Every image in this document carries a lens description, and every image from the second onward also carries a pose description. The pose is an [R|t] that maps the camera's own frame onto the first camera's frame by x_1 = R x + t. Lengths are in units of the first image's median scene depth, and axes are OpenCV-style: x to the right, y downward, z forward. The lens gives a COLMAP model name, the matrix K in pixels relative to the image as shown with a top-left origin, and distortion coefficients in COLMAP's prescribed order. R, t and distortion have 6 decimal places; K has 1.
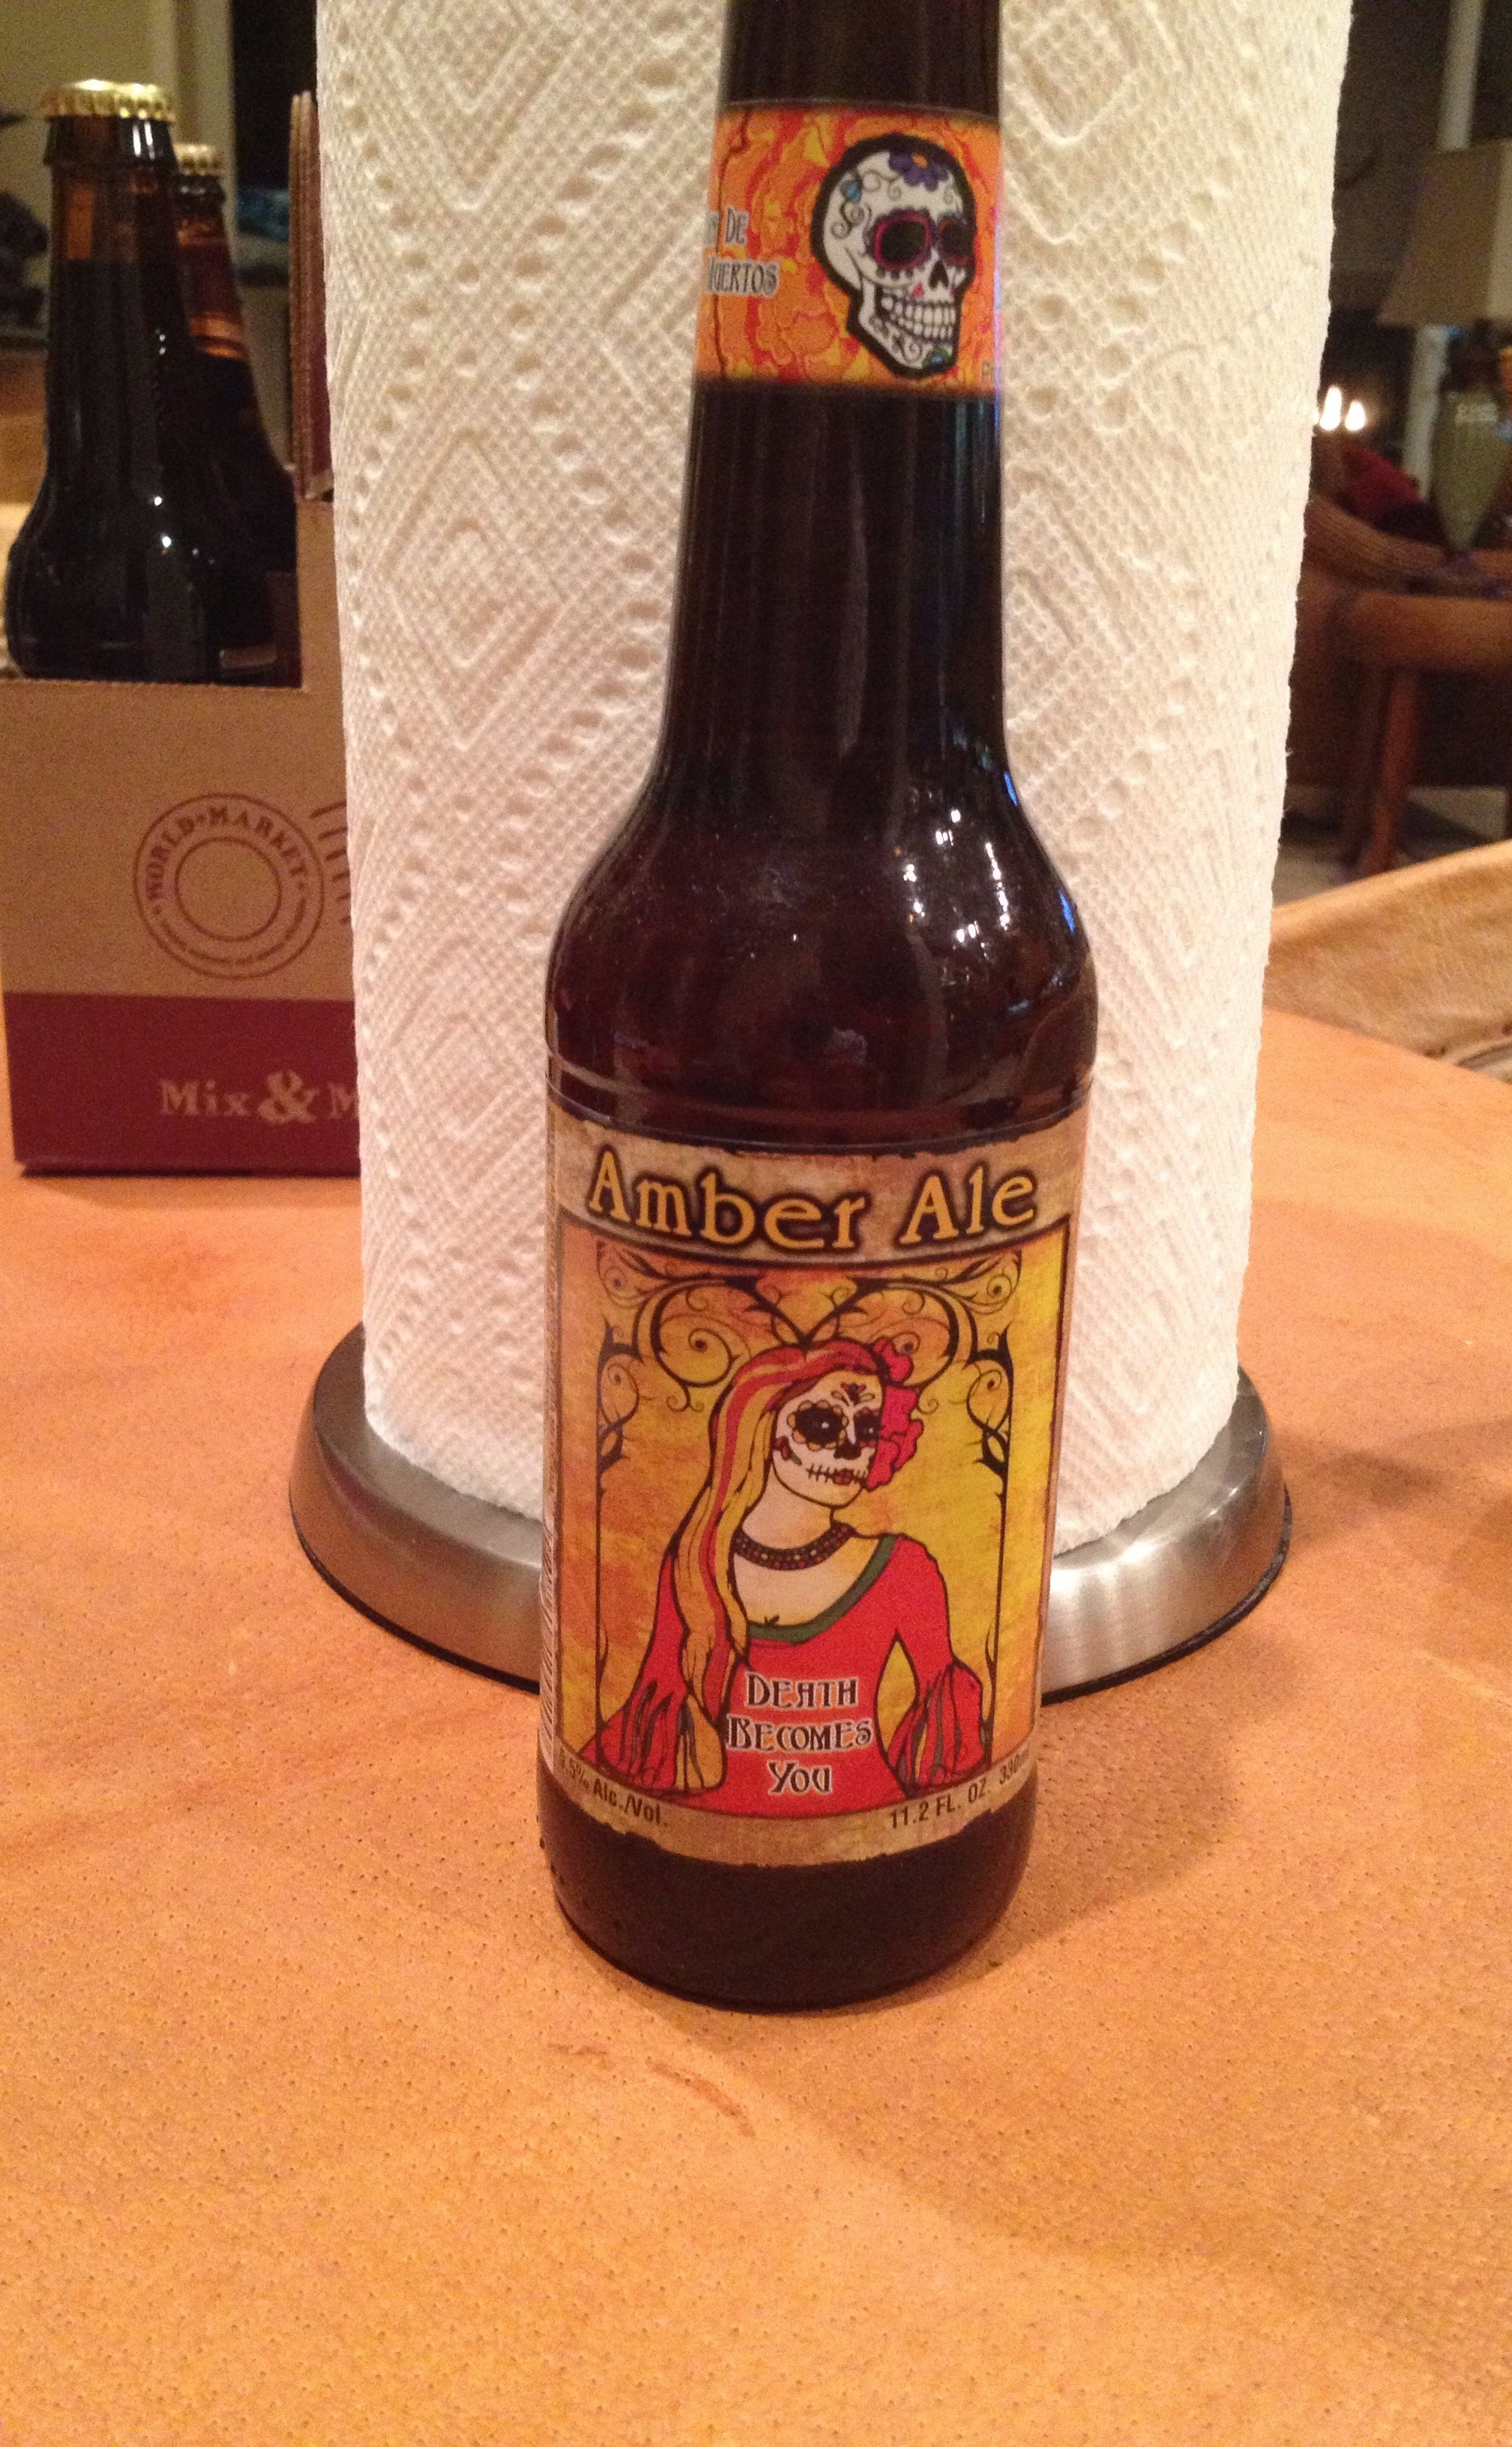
lens RADIAL K [[2444.7, 0, 832.0], [0, 2444.7, 1209.9], [0, 0, 1]] dist [0.167063, -0.437058]
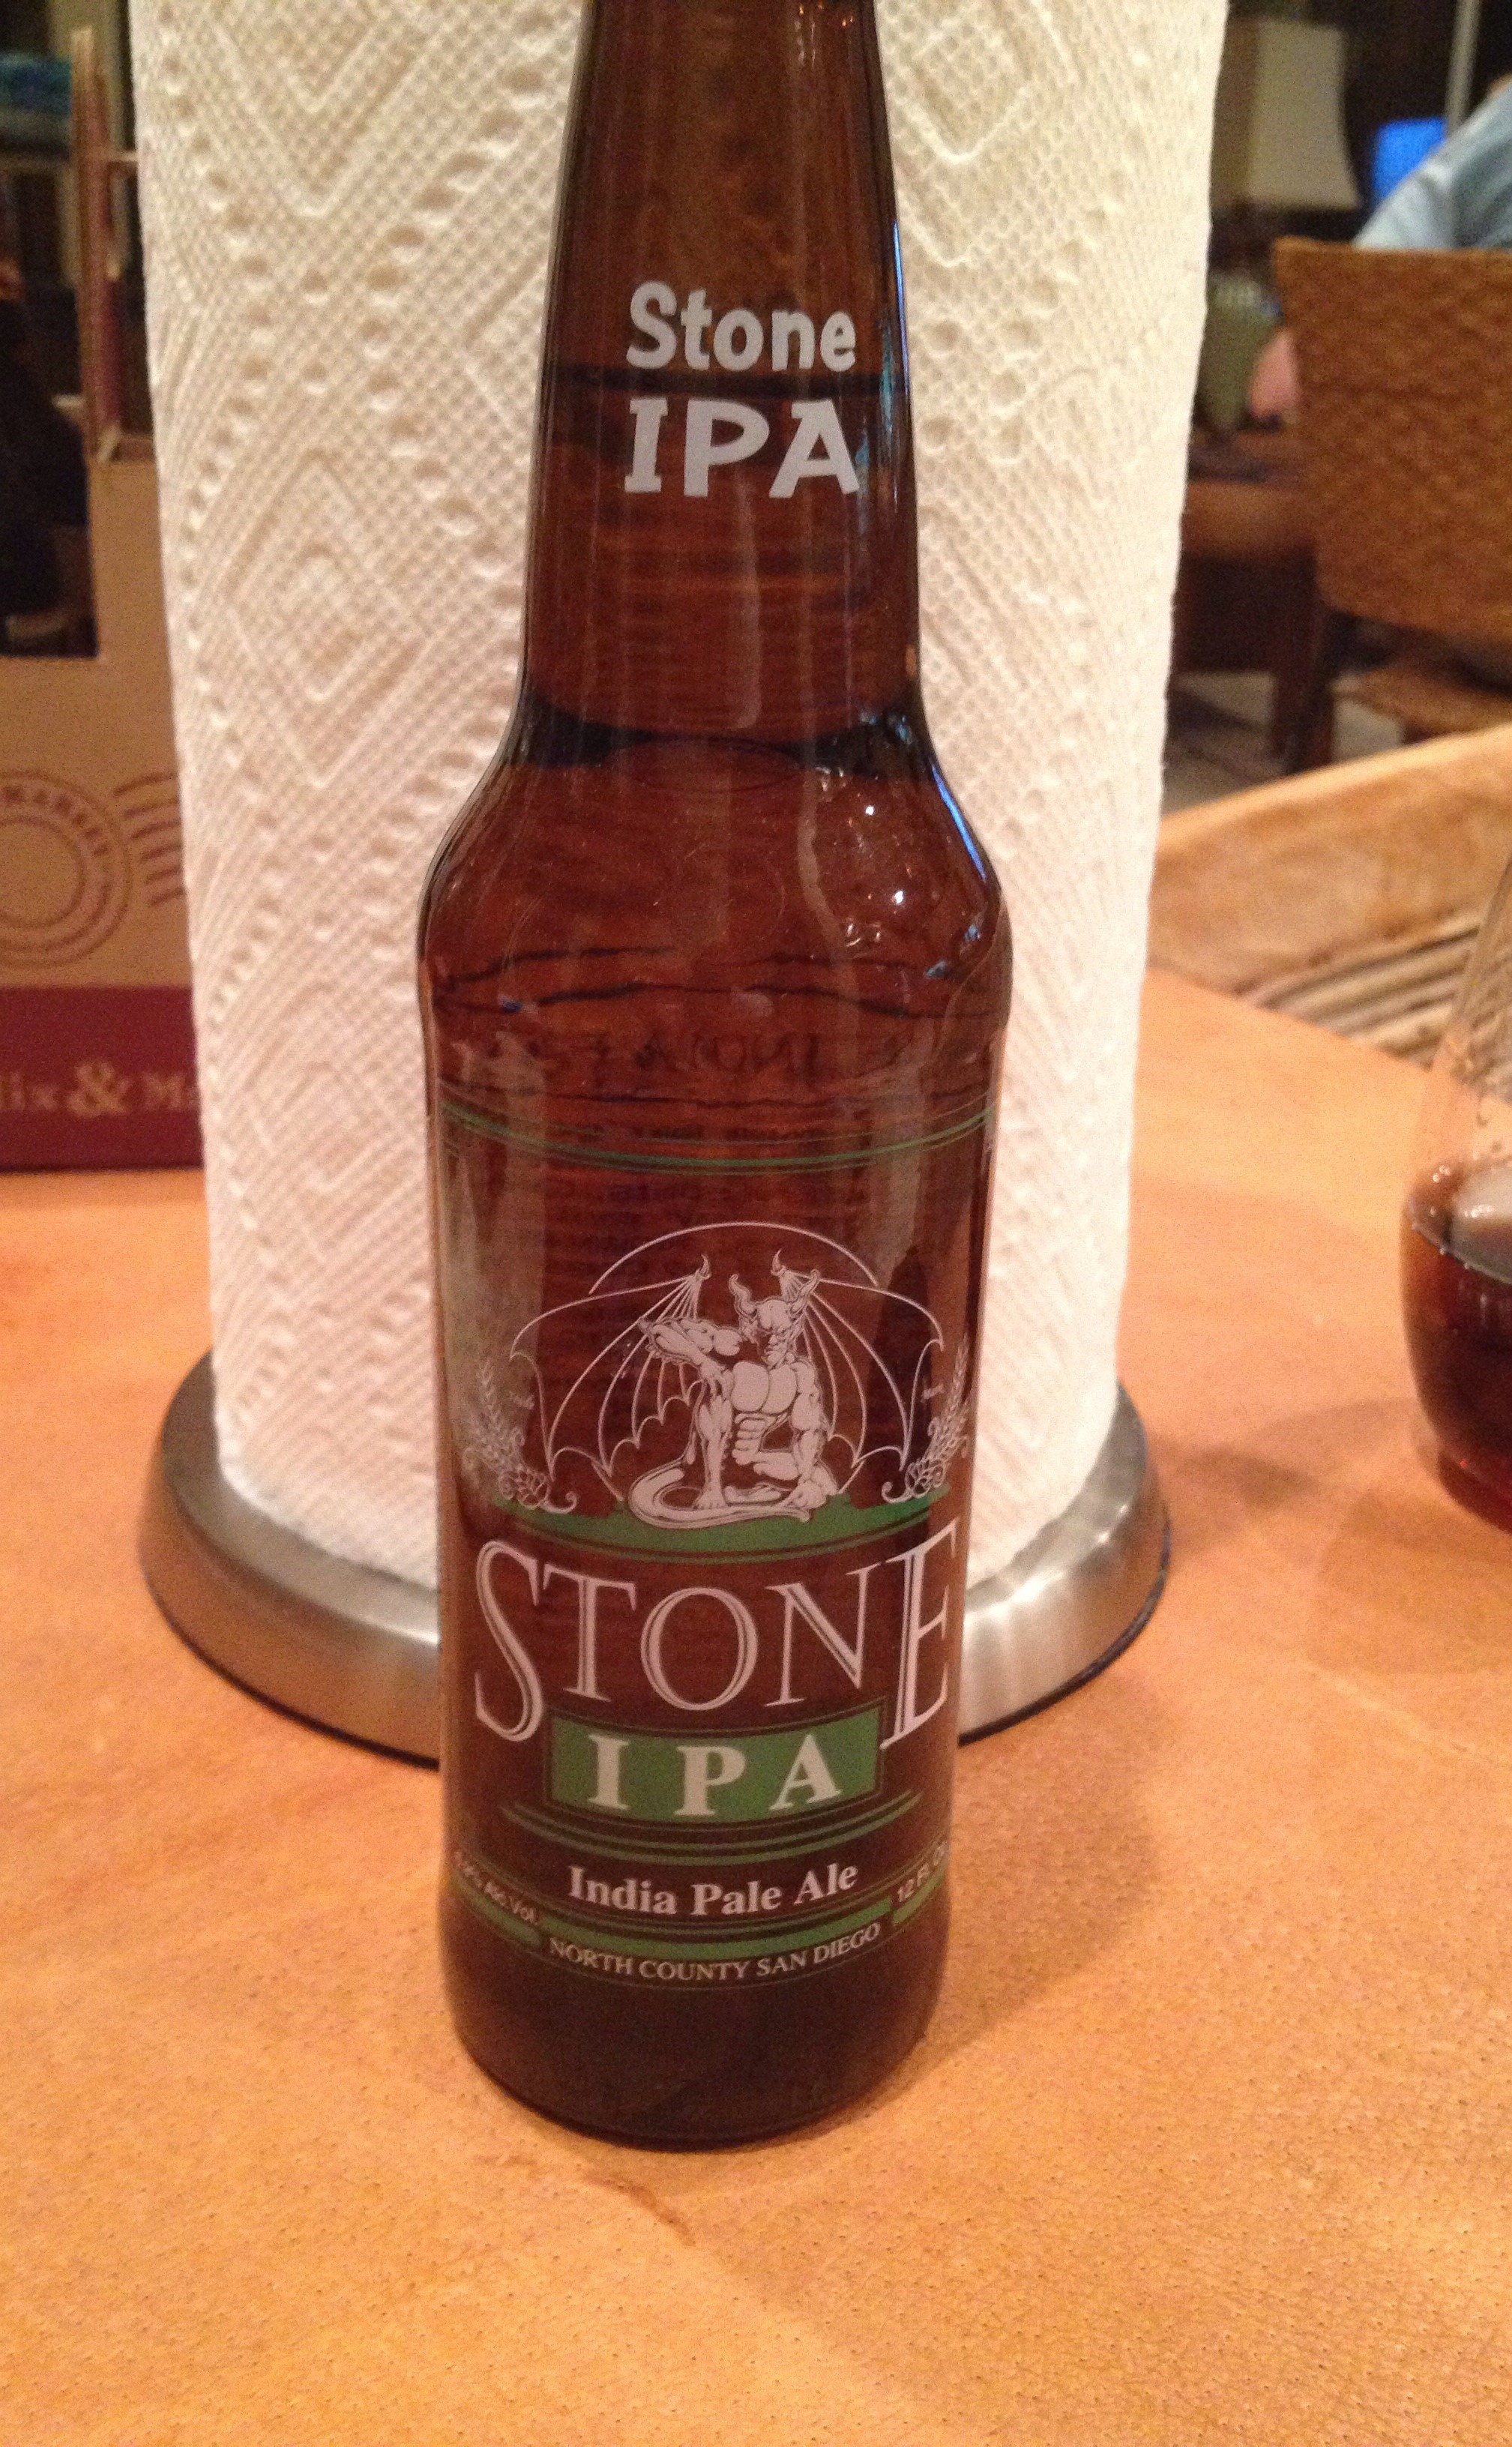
lens RADIAL K [[2427.5, 0, 843.1], [0, 2427.5, 1230.8], [0, 0, 1]] dist [0.164928, -0.465973]
pose [[0.994834, -0.028067, 0.097555, -0.048352], [0.021995, 0.997786, 0.062770, -0.074571], [-0.099101, -0.060299, 0.993249, 0.041857]]
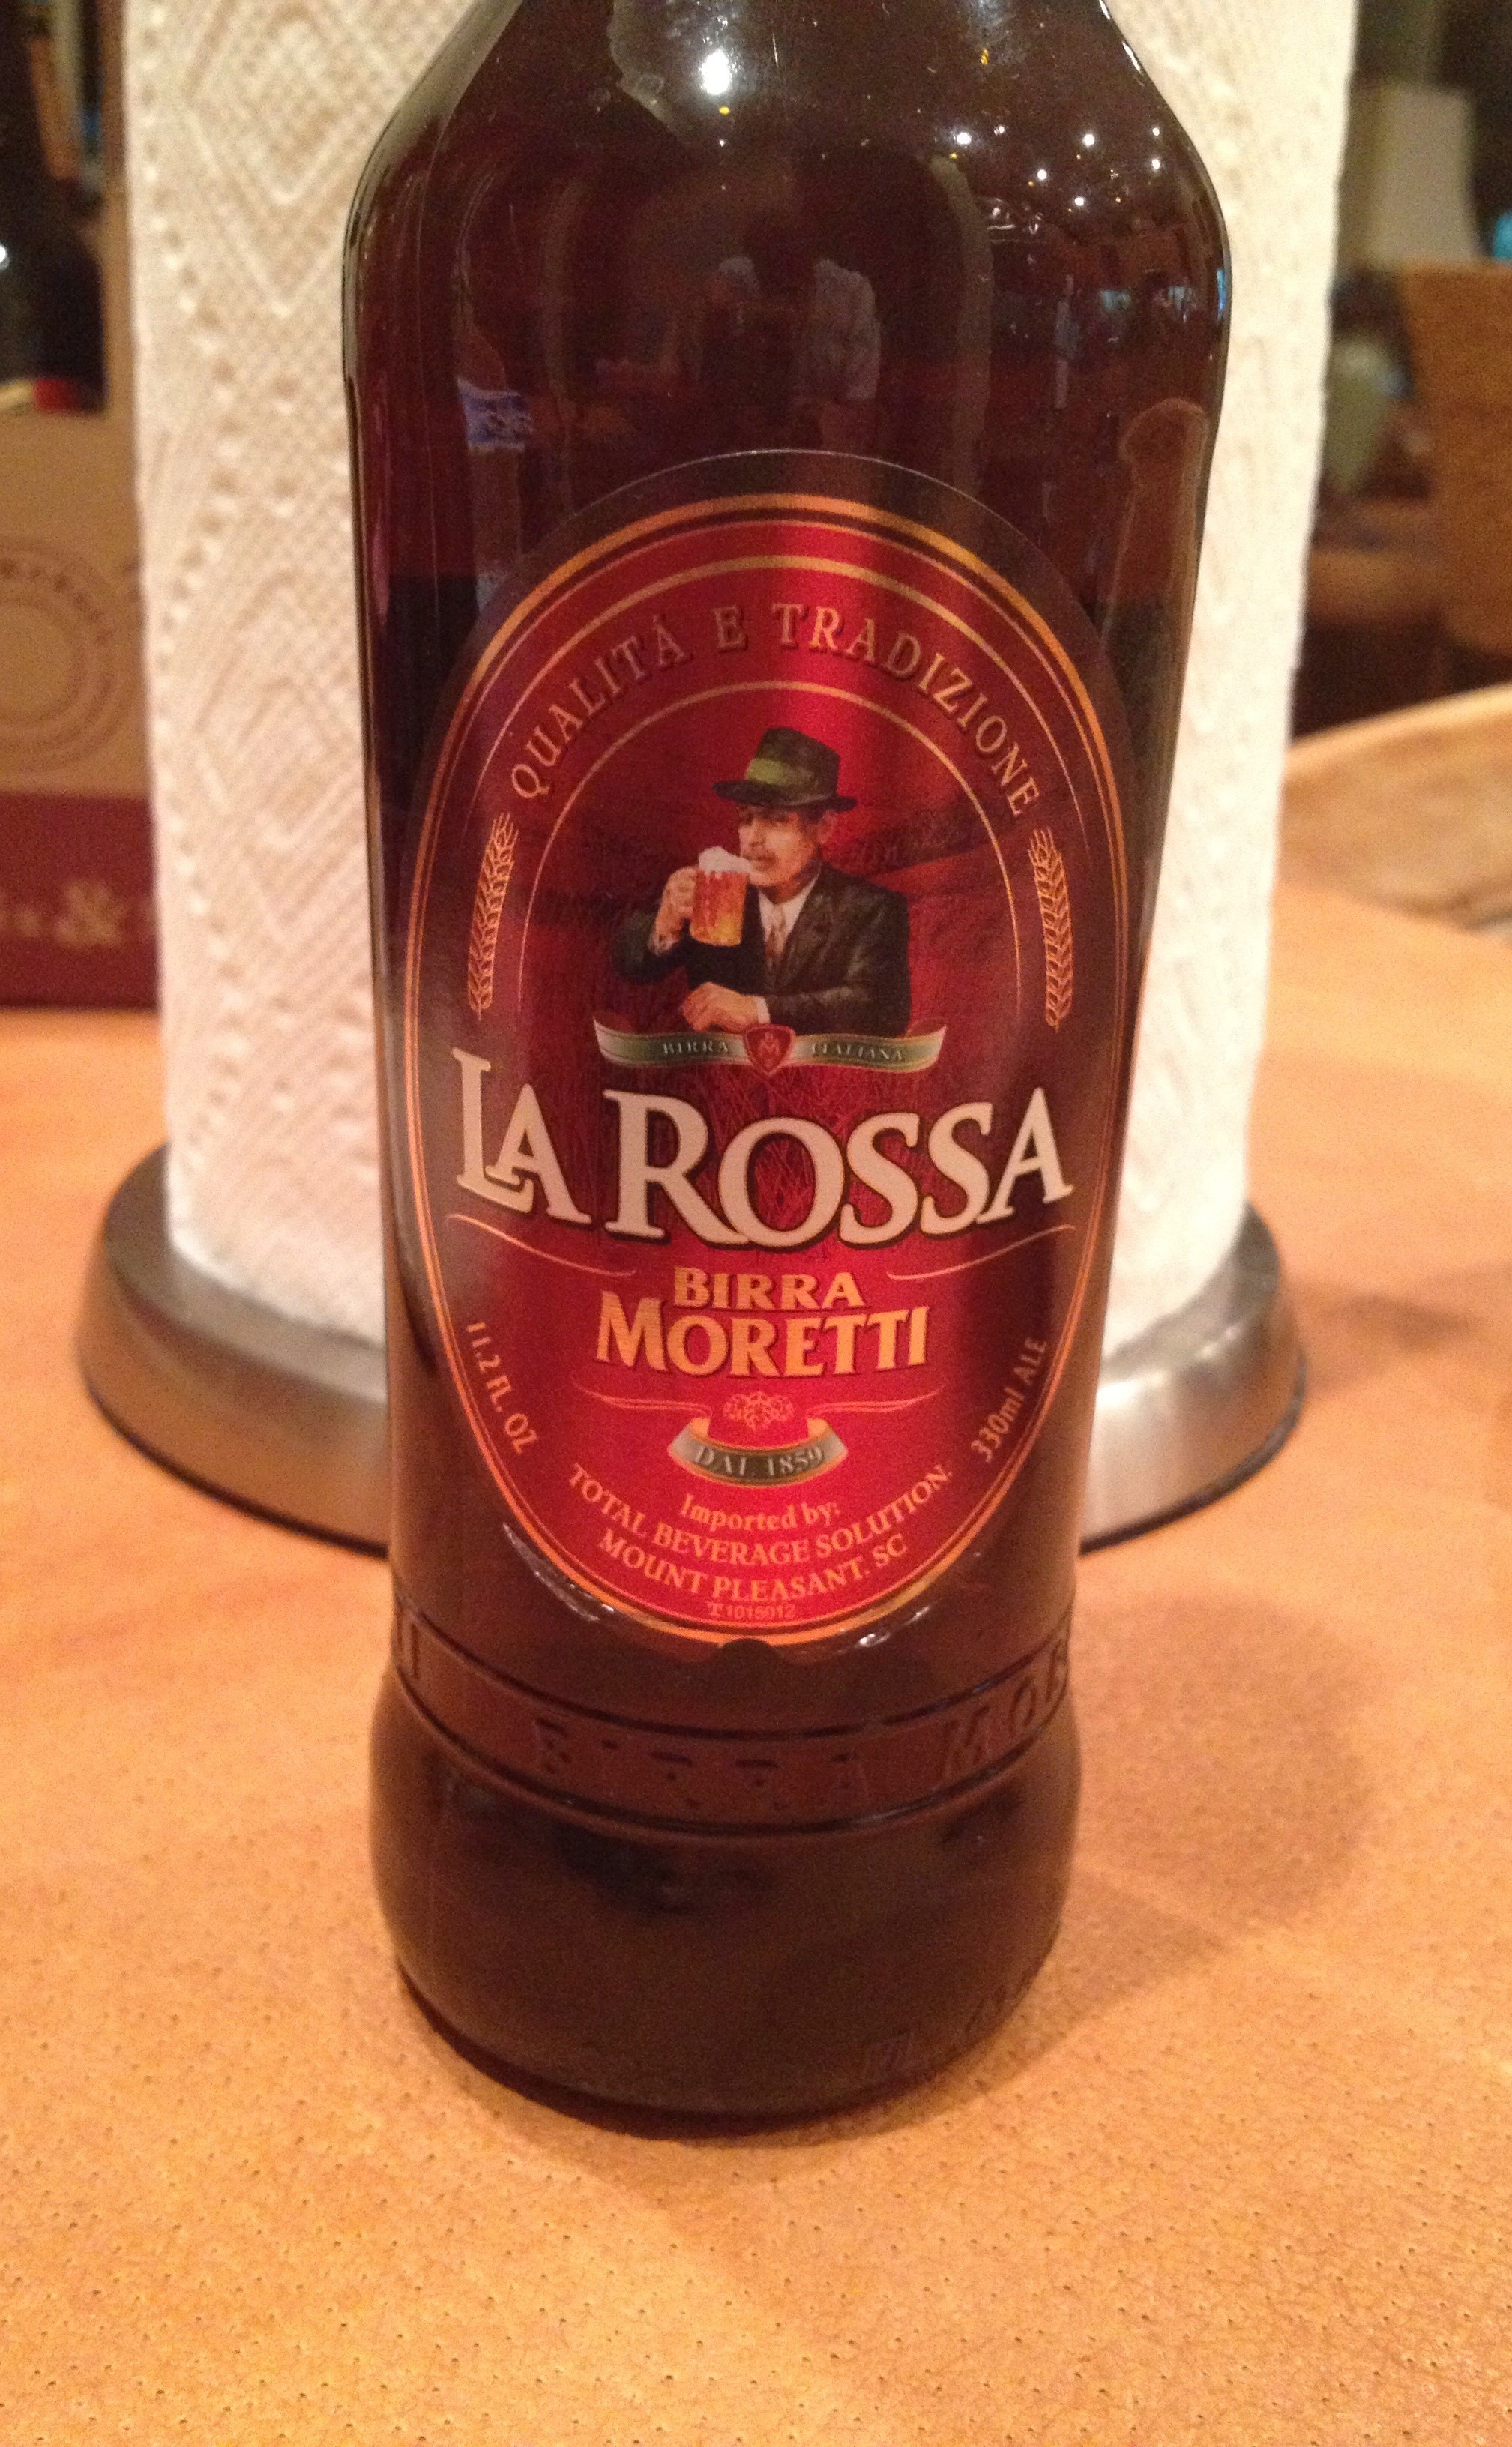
lens RADIAL K [[2444.1, 0, 831.9], [0, 2444.1, 1214.7], [0, 0, 1]] dist [0.167123, -0.501604]
pose [[0.998451, -0.001103, 0.055633, -0.024012], [0.000891, 0.999992, 0.003849, 0.091848], [-0.055637, -0.003794, 0.998444, 0.230634]]
